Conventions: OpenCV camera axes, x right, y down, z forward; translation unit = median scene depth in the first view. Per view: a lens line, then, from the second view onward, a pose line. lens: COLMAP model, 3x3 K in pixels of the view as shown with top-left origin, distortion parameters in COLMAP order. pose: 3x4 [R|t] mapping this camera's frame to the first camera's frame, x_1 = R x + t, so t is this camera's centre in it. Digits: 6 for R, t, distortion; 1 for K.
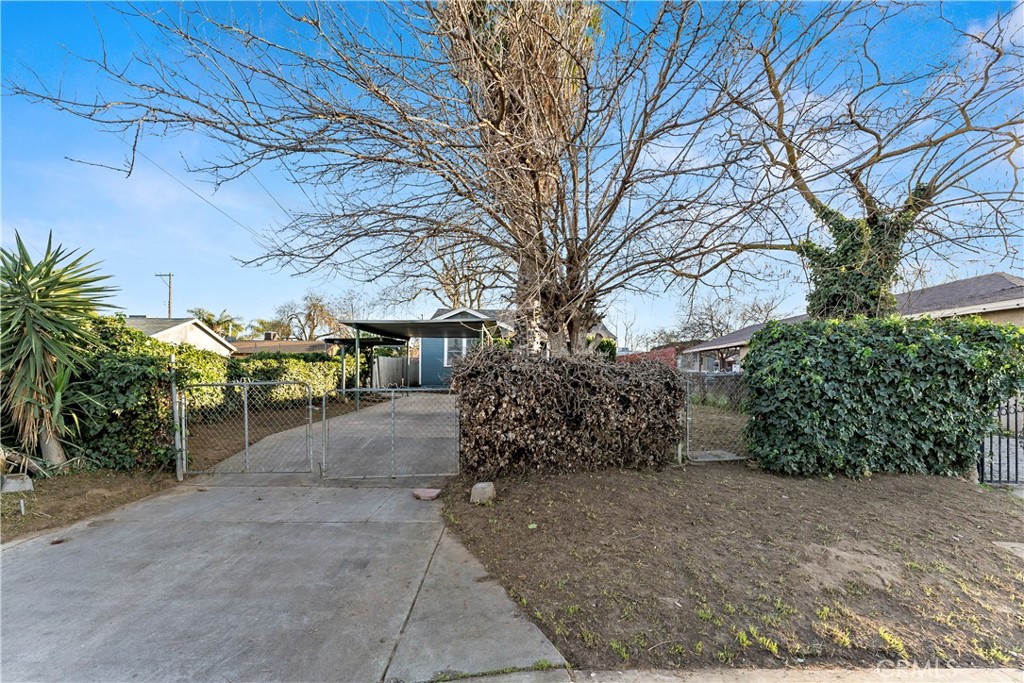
lens RADIAL K [[419.5, 0, 513.2], [0, 419.5, 369.8], [0, 0, 1]] dist [-0.003272, -0.000371]
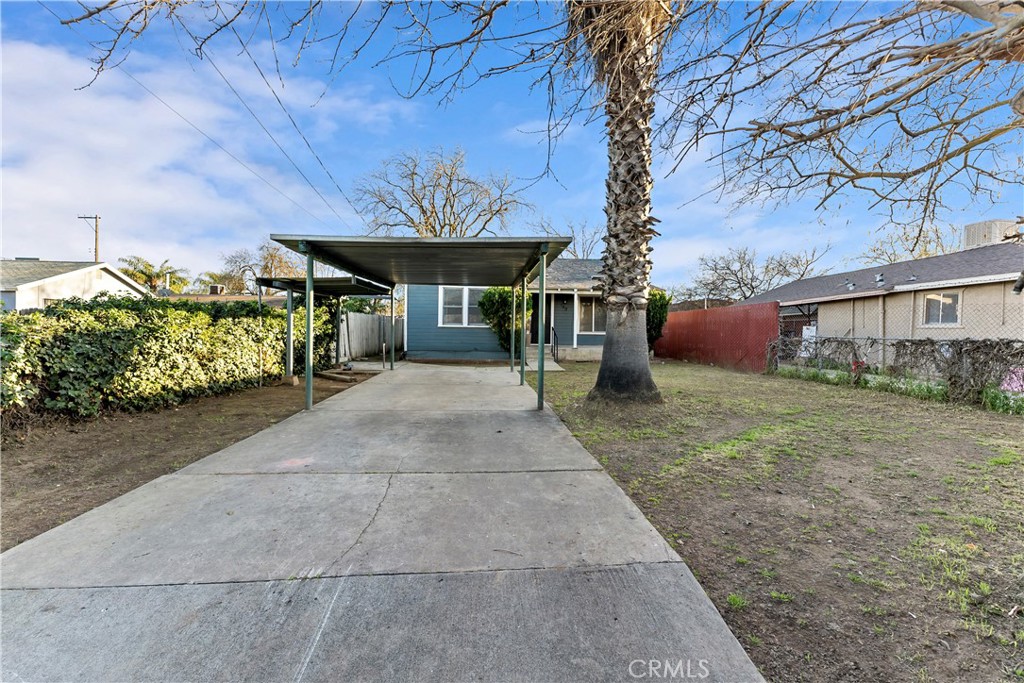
lens RADIAL K [[419.5, 0, 509.9], [0, 419.5, 337.6], [0, 0, 1]] dist [-0.003272, -0.000371]
pose [[0.998124, 0.002351, 0.061179, -0.098413], [-0.003487, 0.999823, 0.018471, -0.002552], [-0.061124, -0.018650, 0.997956, 0.297638]]
